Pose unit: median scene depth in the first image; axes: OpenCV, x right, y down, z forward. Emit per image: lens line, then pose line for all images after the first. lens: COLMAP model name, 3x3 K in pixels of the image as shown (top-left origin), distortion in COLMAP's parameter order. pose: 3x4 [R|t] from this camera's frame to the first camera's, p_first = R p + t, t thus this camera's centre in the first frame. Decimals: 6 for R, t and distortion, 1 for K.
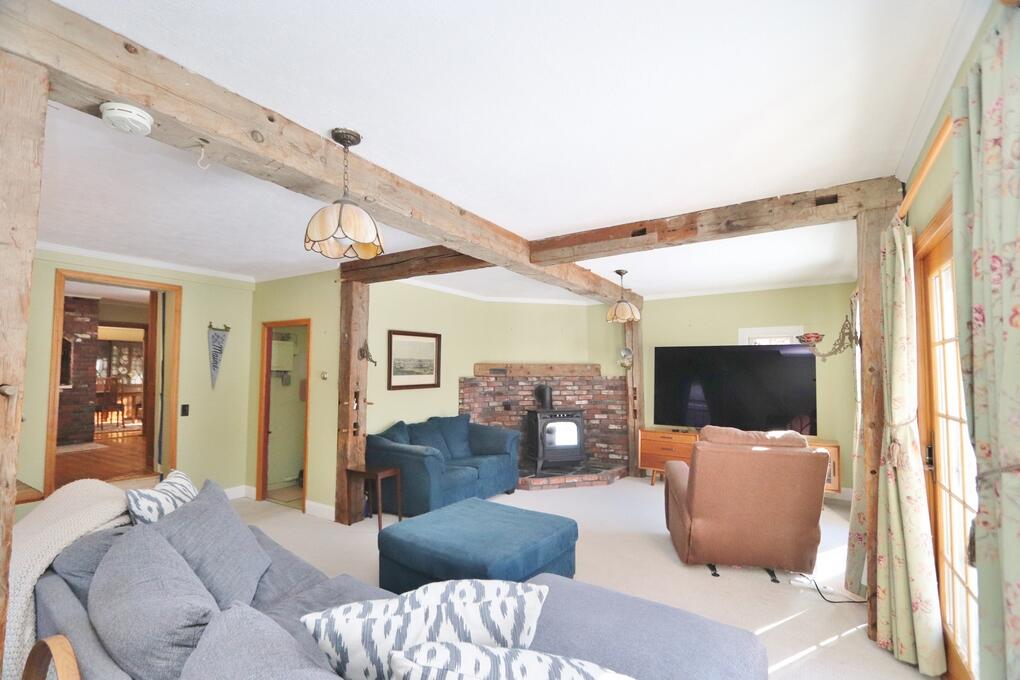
lens RADIAL K [[466.9, 0, 498.4], [0, 466.9, 350.8], [0, 0, 1]] dist [-0.010419, 0.000113]
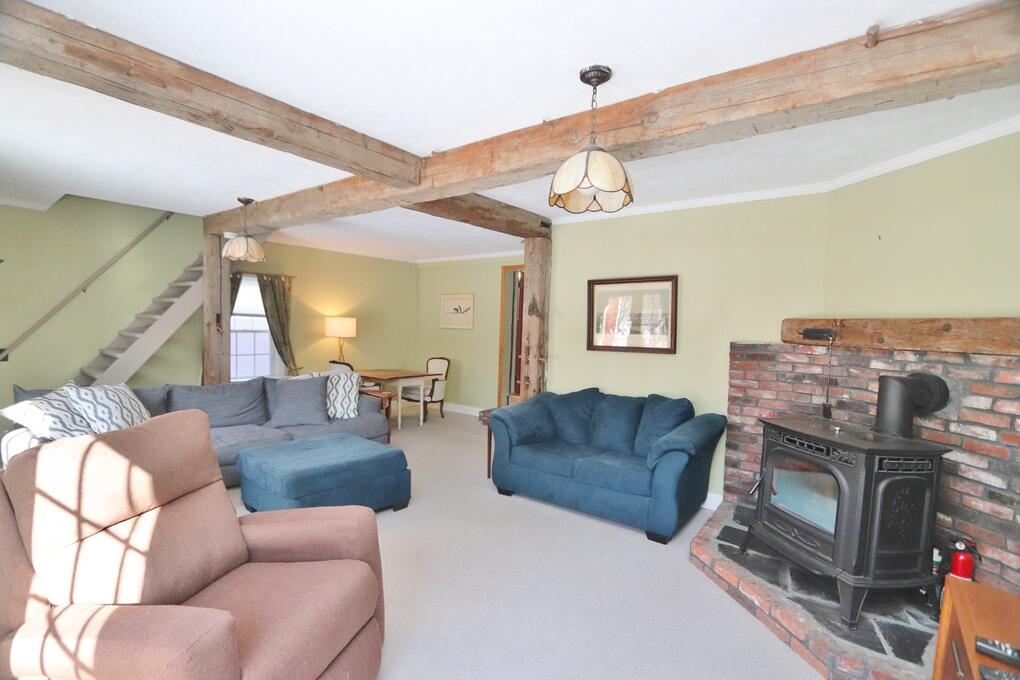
lens RADIAL K [[466.9, 0, 498.4], [0, 466.9, 350.8], [0, 0, 1]] dist [-0.010419, 0.000113]
pose [[-0.078787, 0.051306, -0.995570, 0.570699], [0.019210, 0.998567, 0.049940, 0.034731], [0.996706, -0.015191, -0.079660, 0.802364]]
